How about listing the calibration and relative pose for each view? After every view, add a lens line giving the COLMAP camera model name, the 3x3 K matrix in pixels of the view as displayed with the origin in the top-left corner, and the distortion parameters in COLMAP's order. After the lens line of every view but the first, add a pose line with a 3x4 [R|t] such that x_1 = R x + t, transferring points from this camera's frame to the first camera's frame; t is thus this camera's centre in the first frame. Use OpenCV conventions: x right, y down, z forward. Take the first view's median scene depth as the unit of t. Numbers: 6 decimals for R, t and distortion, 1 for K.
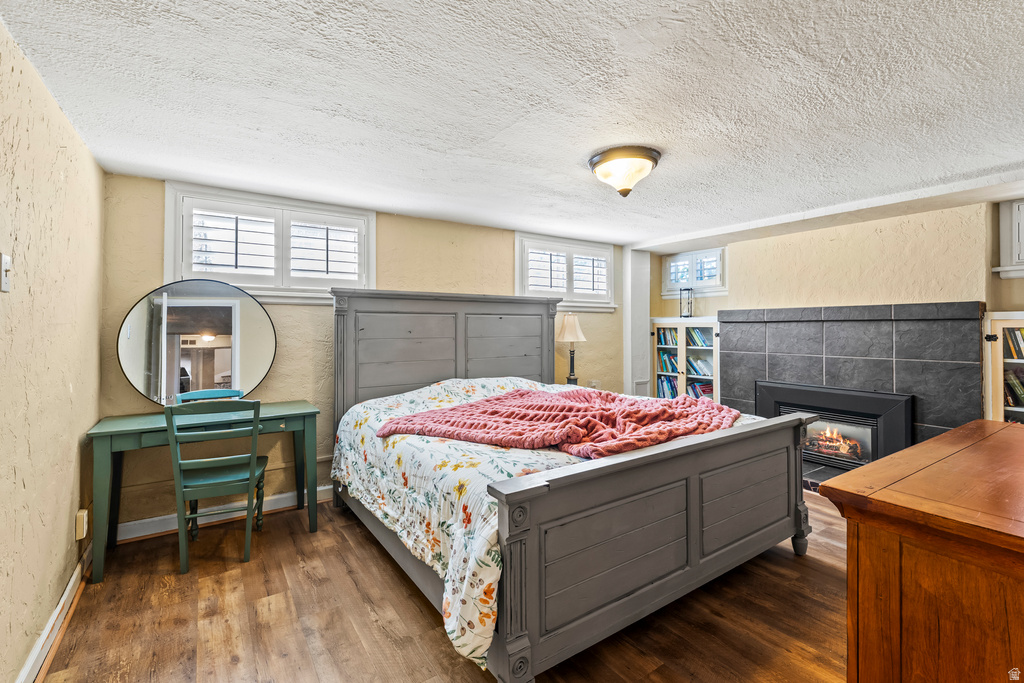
lens RADIAL K [[460.0, 0, 508.9], [0, 460.0, 323.5], [0, 0, 1]] dist [0.001685, 0.000264]
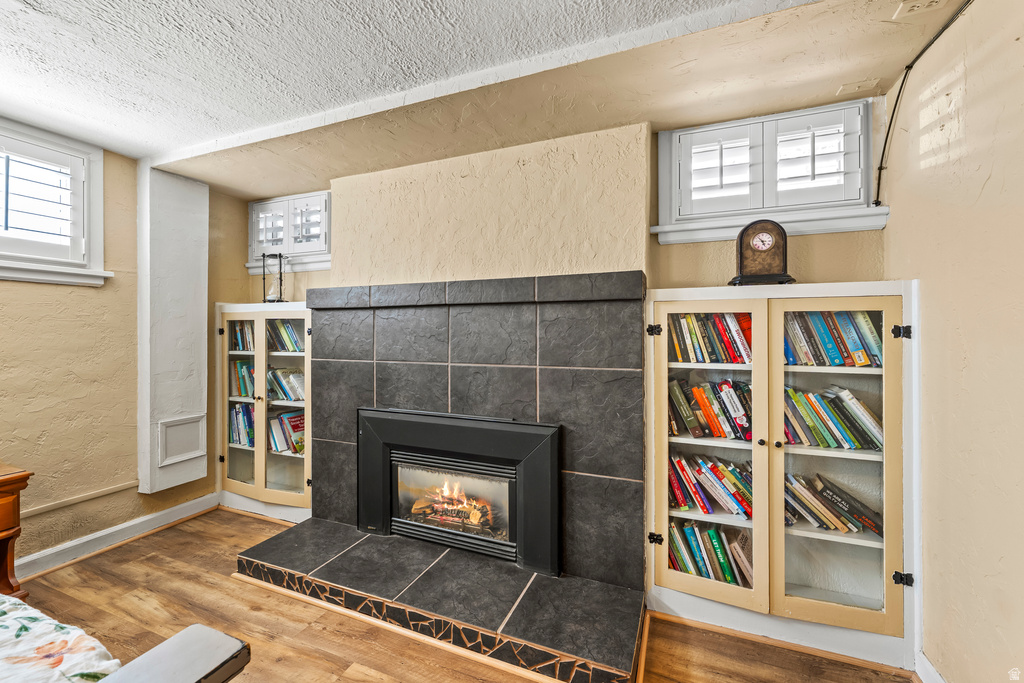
lens RADIAL K [[418.4, 0, 514.2], [0, 418.4, 332.0], [0, 0, 1]] dist [0.000753, -0.000863]
pose [[0.825437, -0.002014, 0.564491, 0.451404], [-0.004108, 0.999946, 0.009574, 0.023764], [-0.564480, -0.010222, 0.825384, 0.508556]]
